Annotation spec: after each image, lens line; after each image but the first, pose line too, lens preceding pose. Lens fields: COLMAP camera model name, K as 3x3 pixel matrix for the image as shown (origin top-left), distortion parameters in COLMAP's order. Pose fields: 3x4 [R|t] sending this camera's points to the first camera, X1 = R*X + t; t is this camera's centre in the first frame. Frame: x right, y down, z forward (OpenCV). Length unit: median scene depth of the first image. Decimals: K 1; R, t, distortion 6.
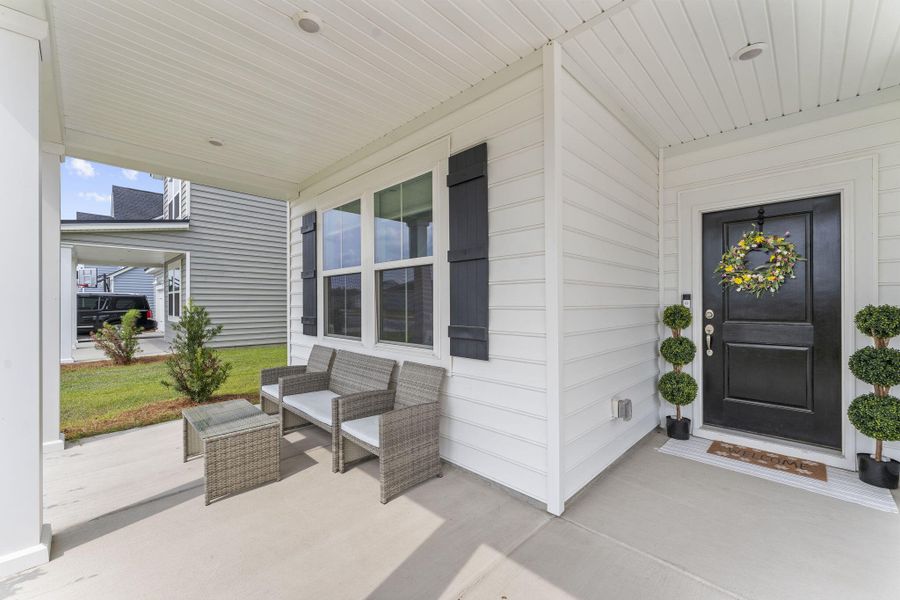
lens RADIAL K [[362.9, 0, 441.2], [0, 362.9, 302.9], [0, 0, 1]] dist [0.000352, 0.000184]
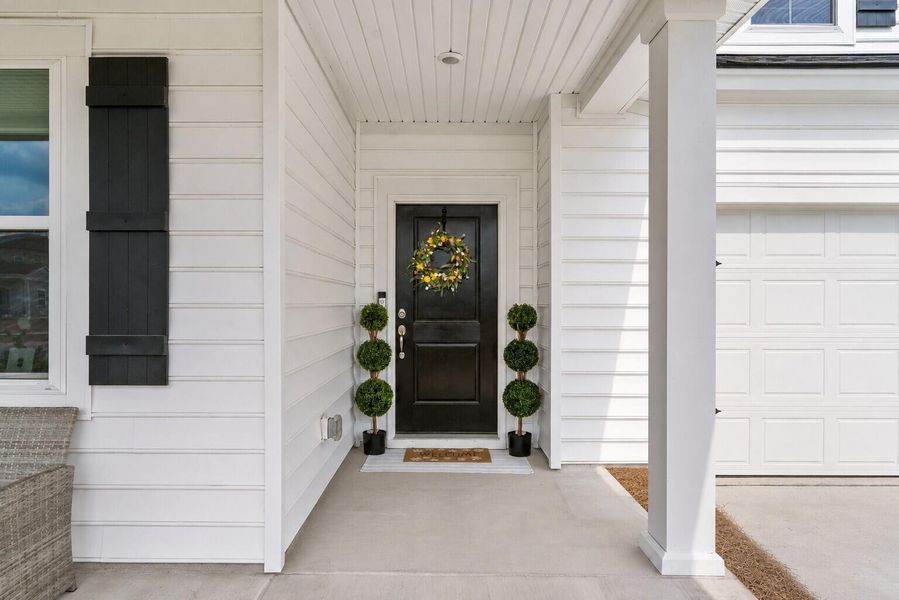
lens RADIAL K [[525.0, 0, 449.5], [0, 525.0, 300.0], [0, 0, 1]] dist [-0.000431, 0.001129]
pose [[0.703908, 0.008795, 0.710237, -0.149048], [-0.005682, 0.999961, -0.006752, 0.005012], [-0.710268, 0.000717, 0.703931, -0.035301]]
